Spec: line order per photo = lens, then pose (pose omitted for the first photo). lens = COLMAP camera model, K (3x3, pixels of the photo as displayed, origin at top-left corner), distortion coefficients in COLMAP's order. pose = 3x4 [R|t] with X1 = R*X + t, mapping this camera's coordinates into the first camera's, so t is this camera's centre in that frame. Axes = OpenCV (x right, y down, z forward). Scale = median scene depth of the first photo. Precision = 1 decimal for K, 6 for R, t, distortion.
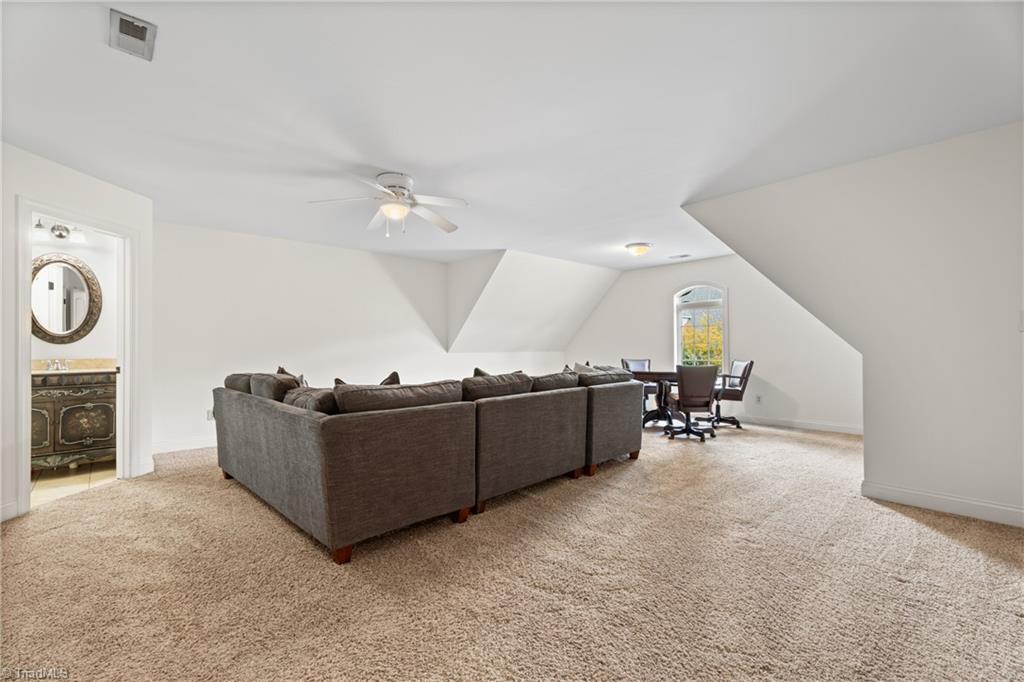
lens RADIAL K [[453.0, 0, 511.6], [0, 453.0, 341.4], [0, 0, 1]] dist [0.003888, 0.000092]
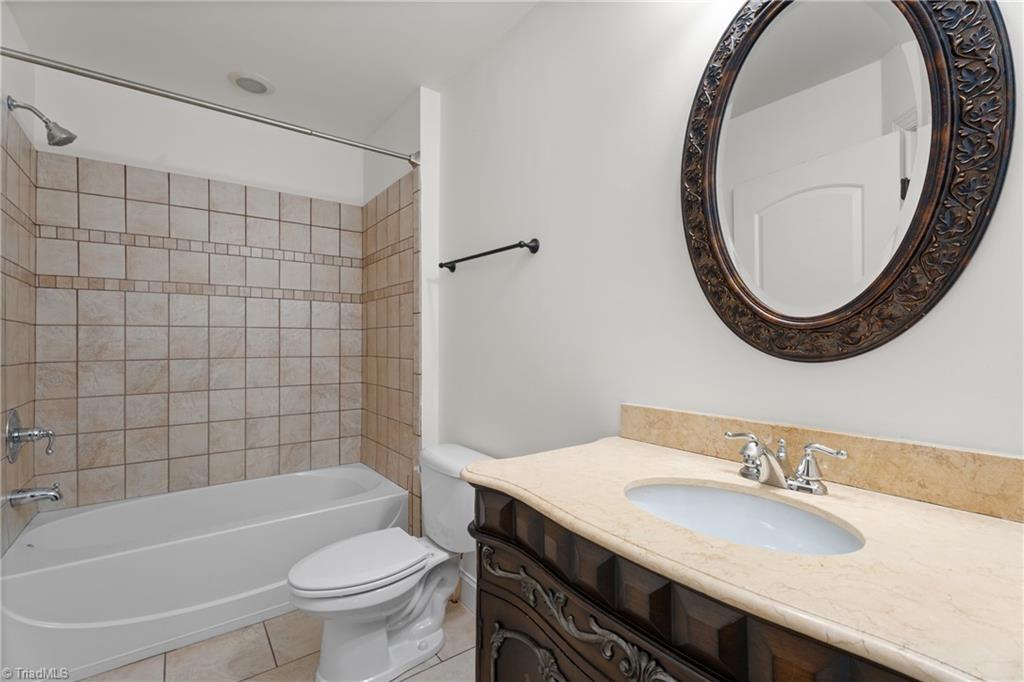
lens RADIAL K [[453.0, 0, 511.3], [0, 453.0, 342.0], [0, 0, 1]] dist [0.003888, 0.000092]
pose [[-0.127457, -0.002573, -0.991841, -0.746807], [-0.001094, 0.999996, -0.002454, -0.003232], [0.991843, 0.000772, -0.127459, 0.873555]]
